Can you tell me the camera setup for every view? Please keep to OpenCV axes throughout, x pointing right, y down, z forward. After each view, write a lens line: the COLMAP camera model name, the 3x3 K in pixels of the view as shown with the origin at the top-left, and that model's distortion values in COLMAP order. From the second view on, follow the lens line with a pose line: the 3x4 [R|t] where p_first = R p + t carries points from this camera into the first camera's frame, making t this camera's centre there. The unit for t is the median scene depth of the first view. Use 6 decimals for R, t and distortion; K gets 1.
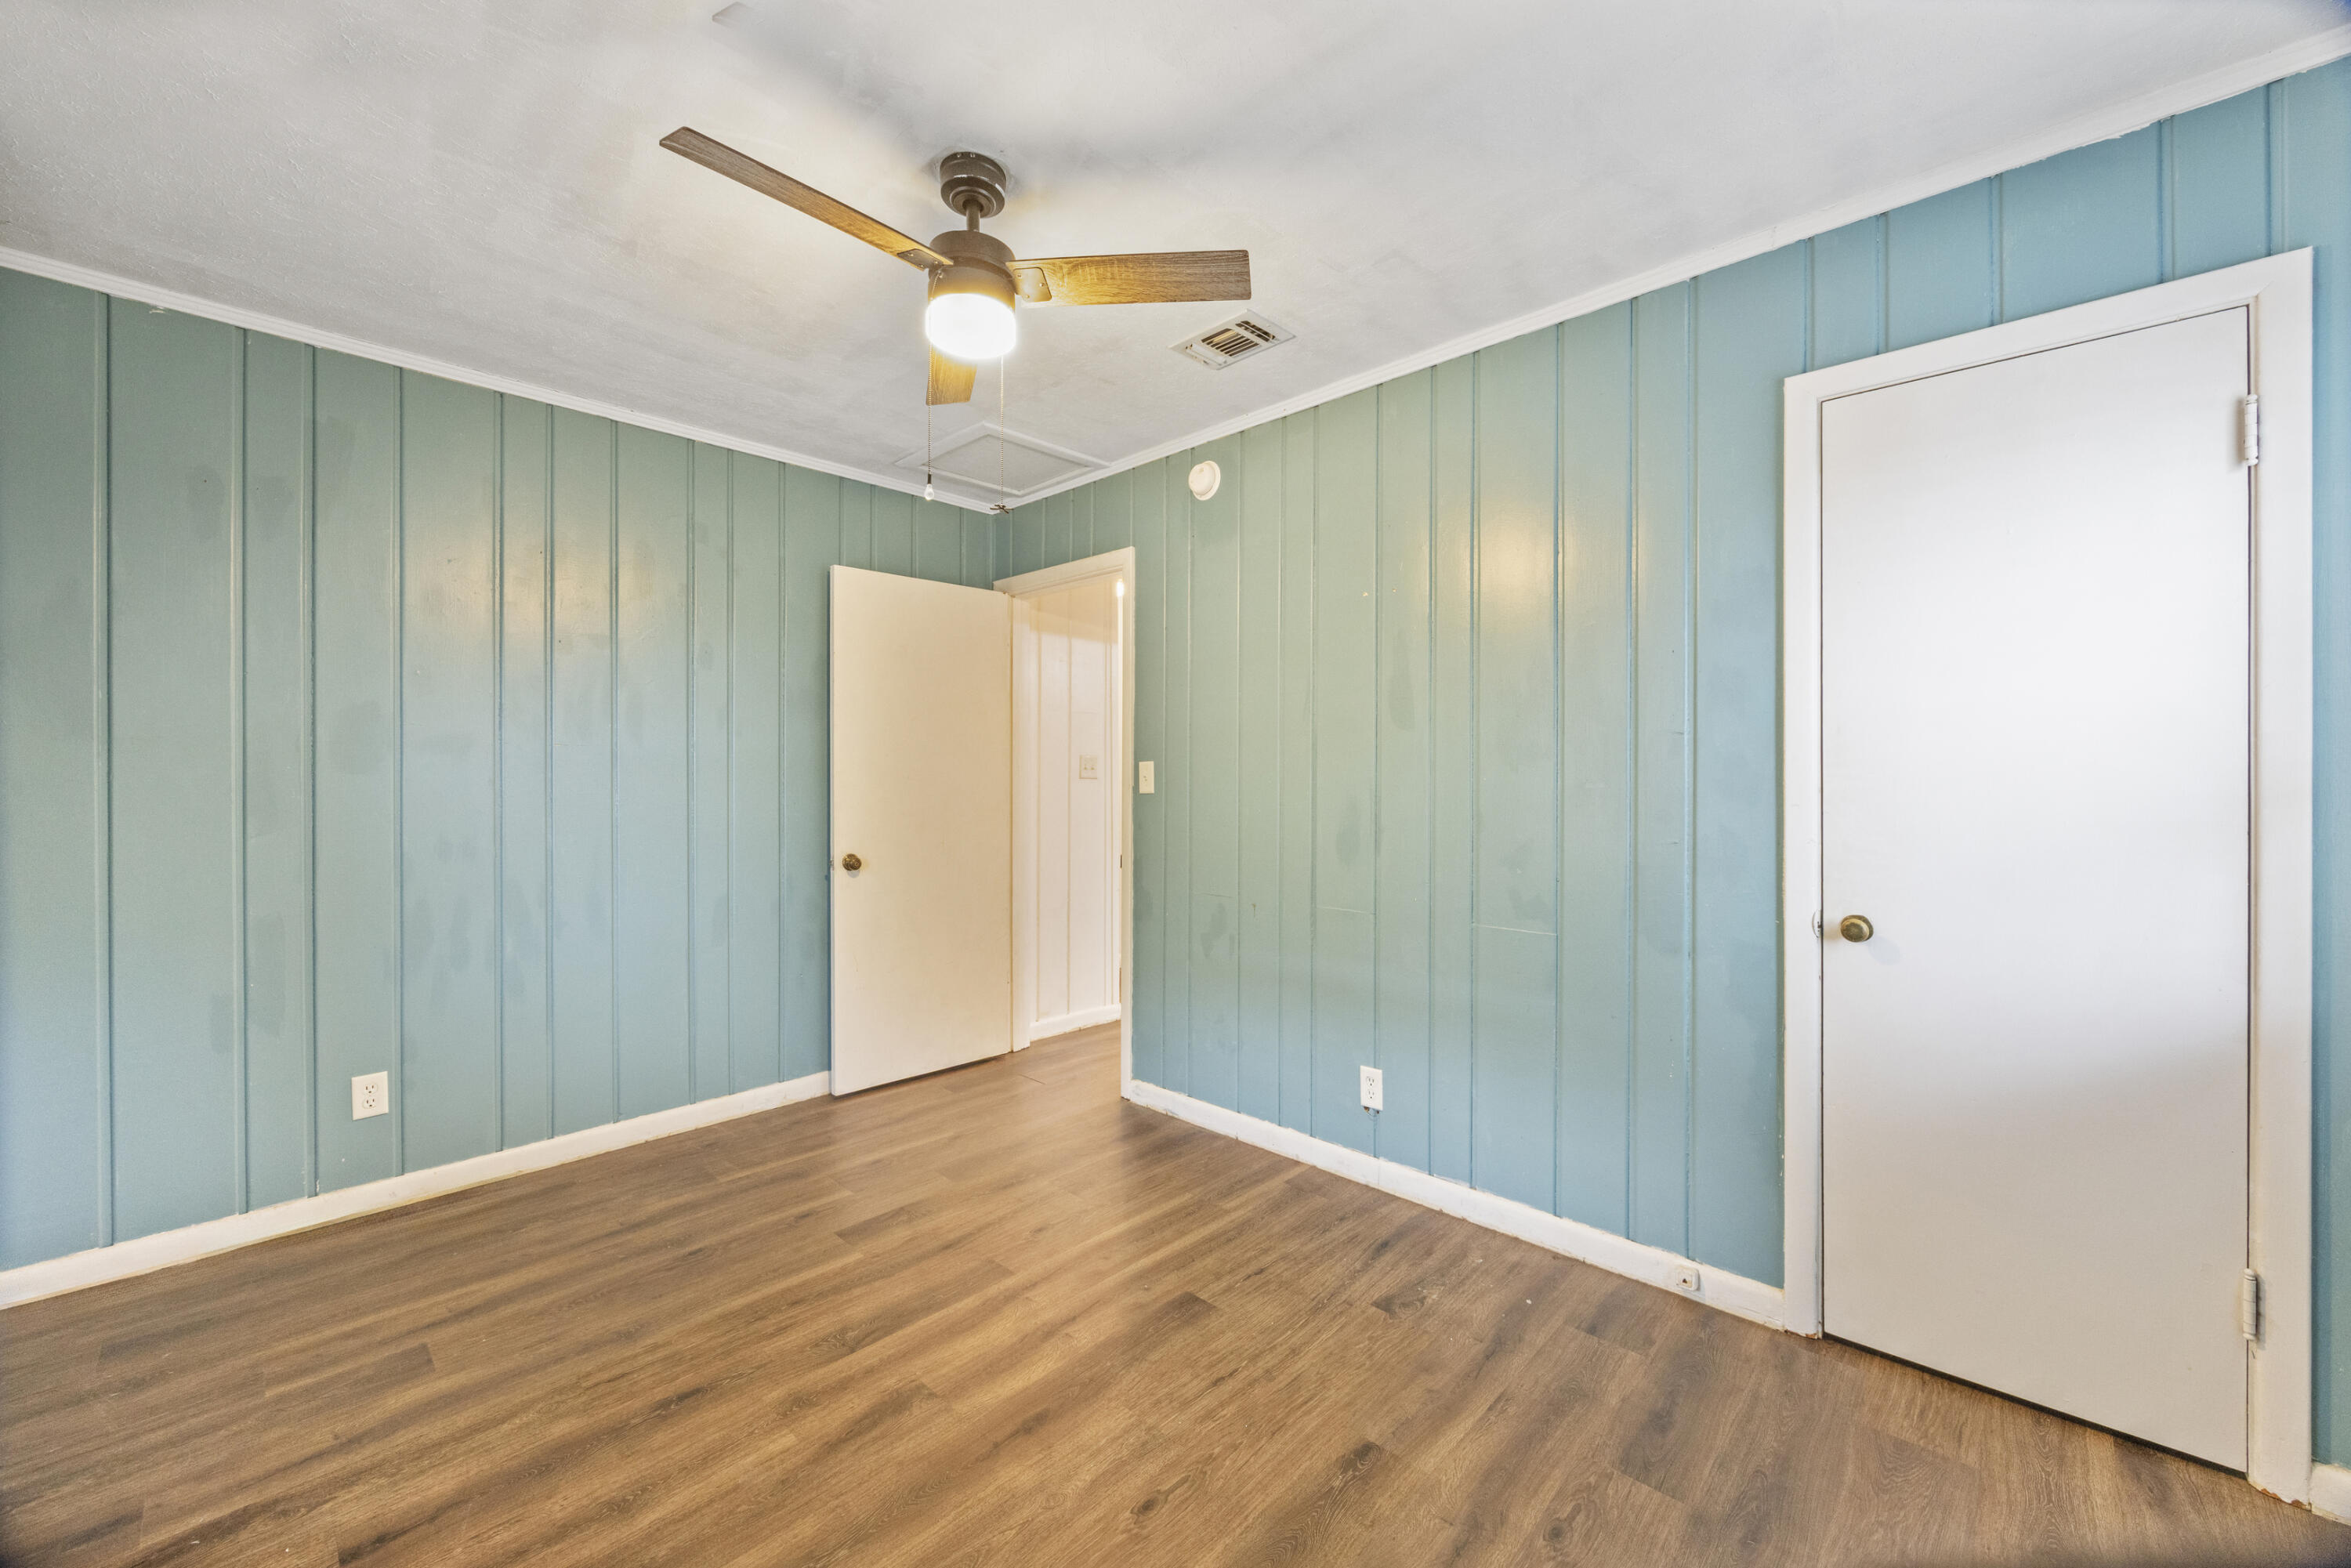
lens RADIAL K [[914.6, 0, 1181.9], [0, 914.6, 780.7], [0, 0, 1]] dist [-0.002860, -0.000049]
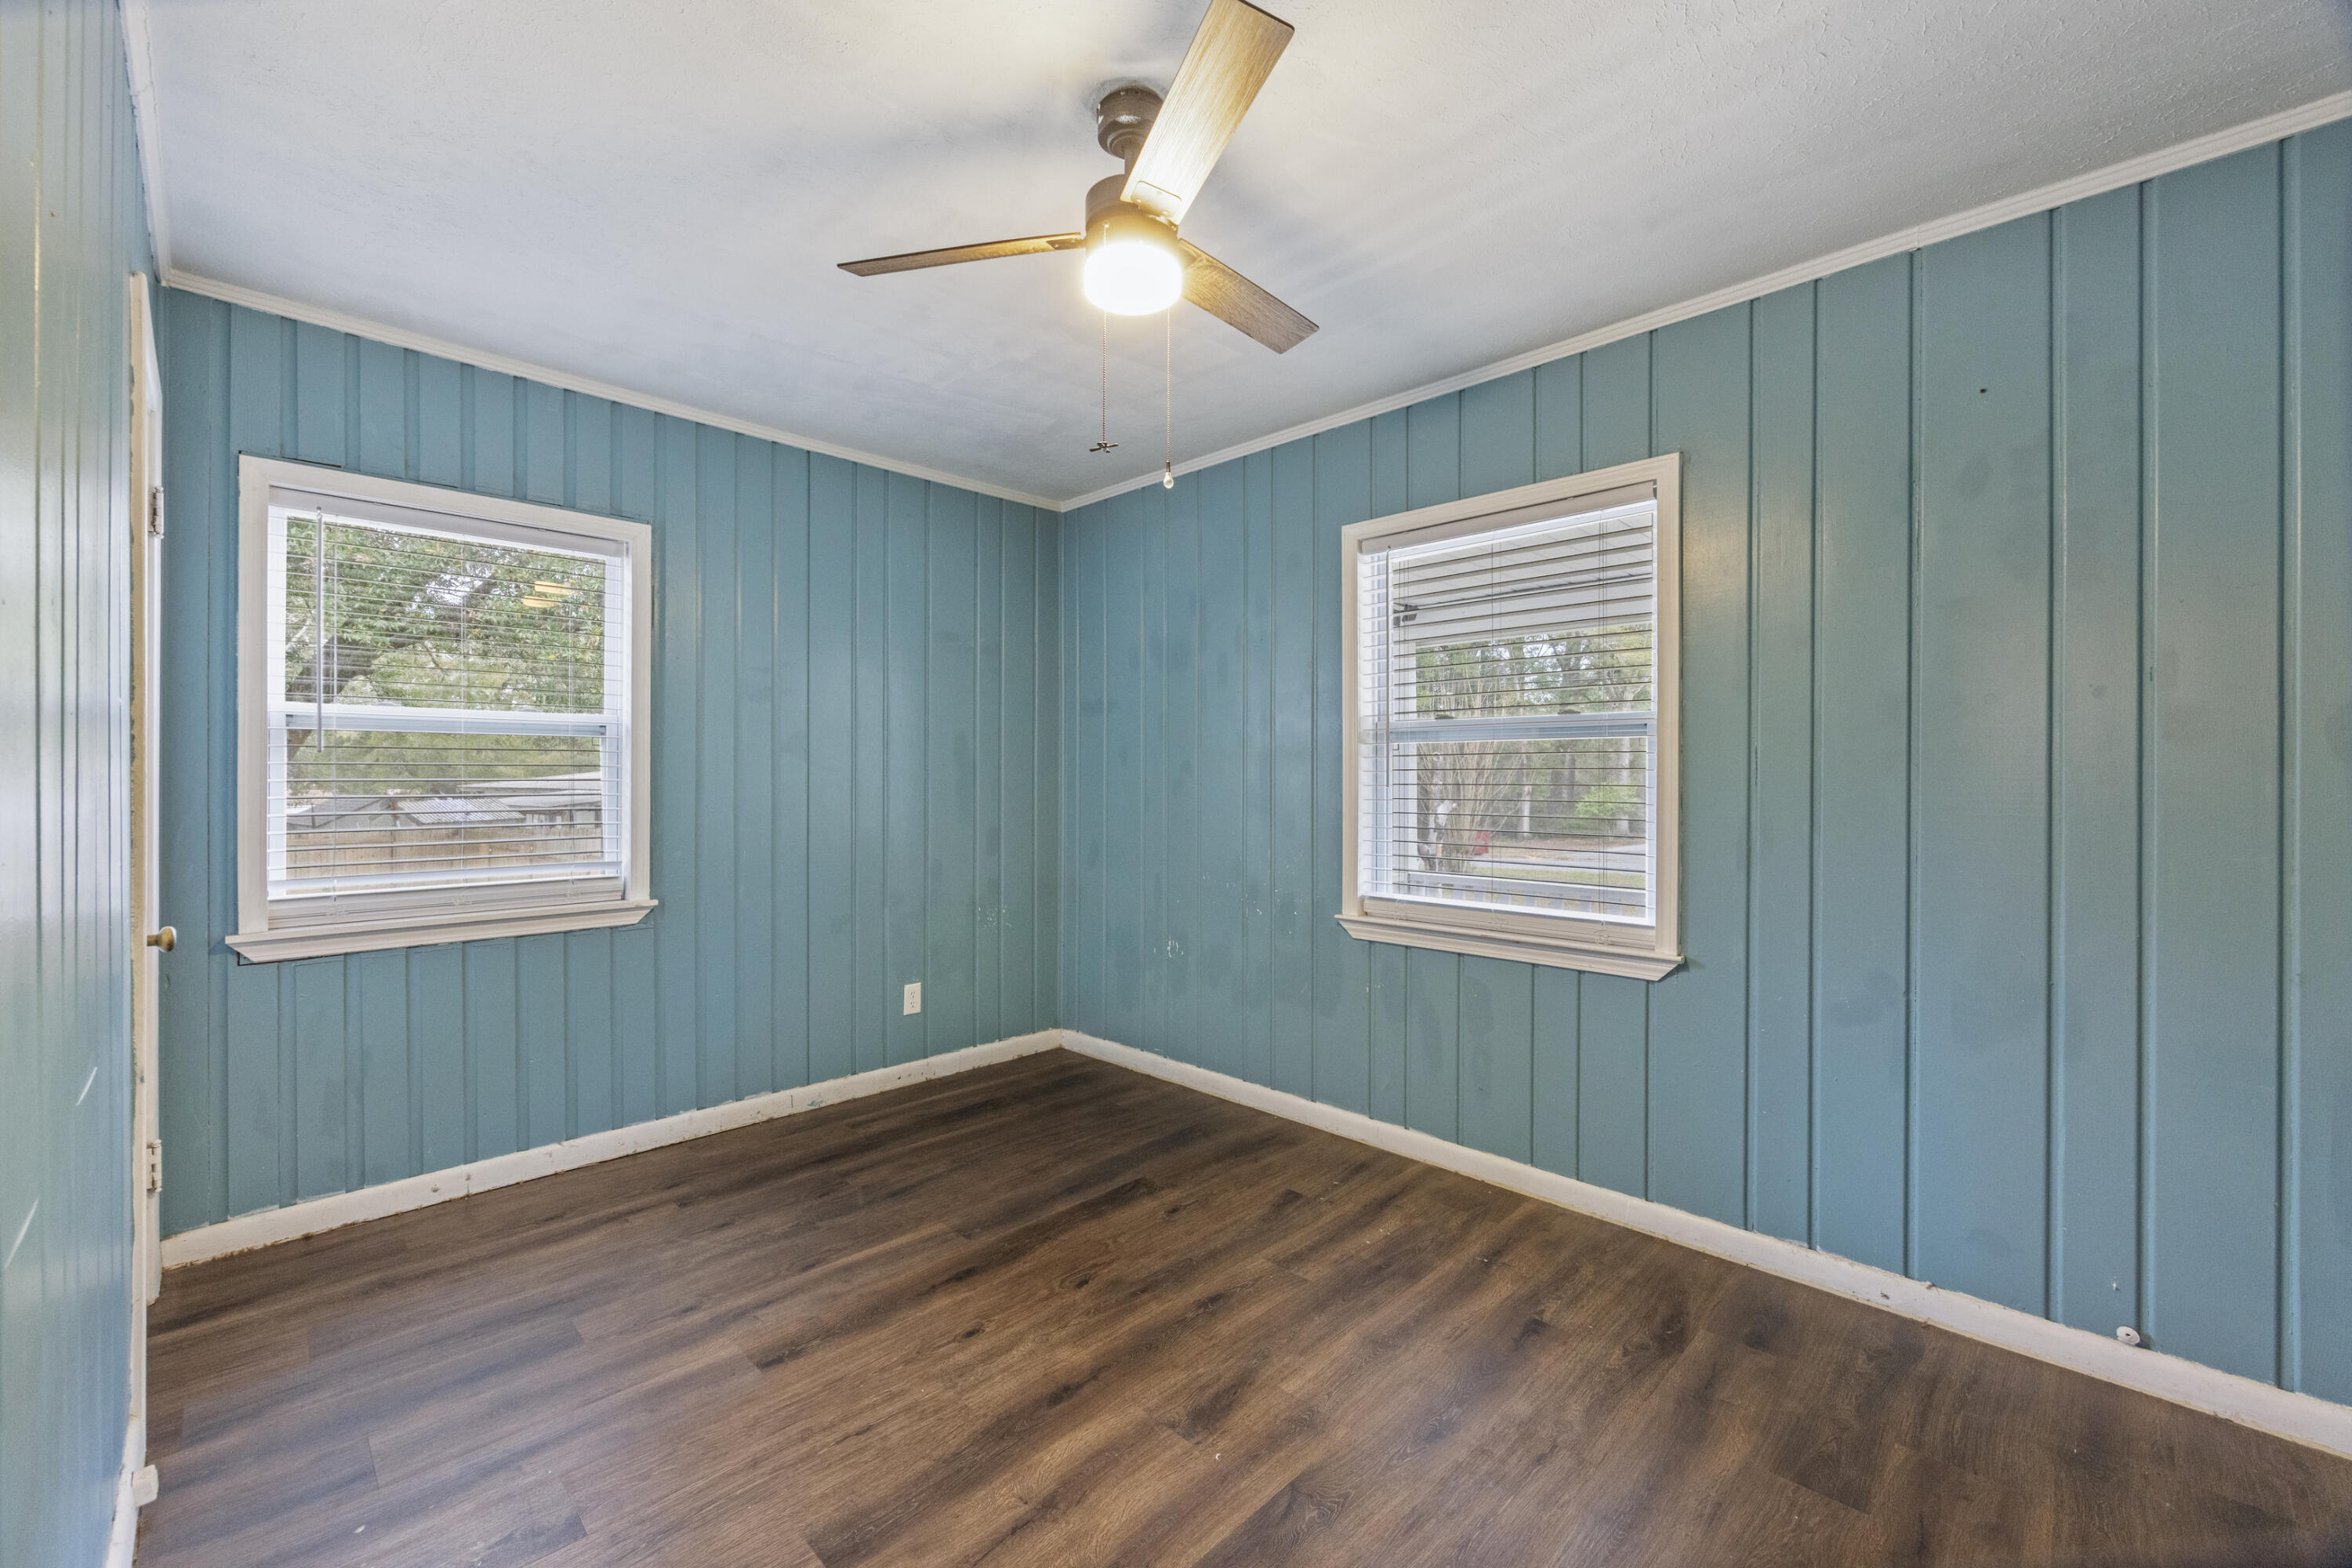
lens RADIAL K [[915.0, 0, 1179.6], [0, 915.0, 780.2], [0, 0, 1]] dist [-0.002860, -0.000049]
pose [[-0.999954, 0.001278, -0.009494, -0.281148], [0.001229, 0.999986, 0.005190, -0.004678], [0.009500, 0.005178, -0.999941, 1.995338]]
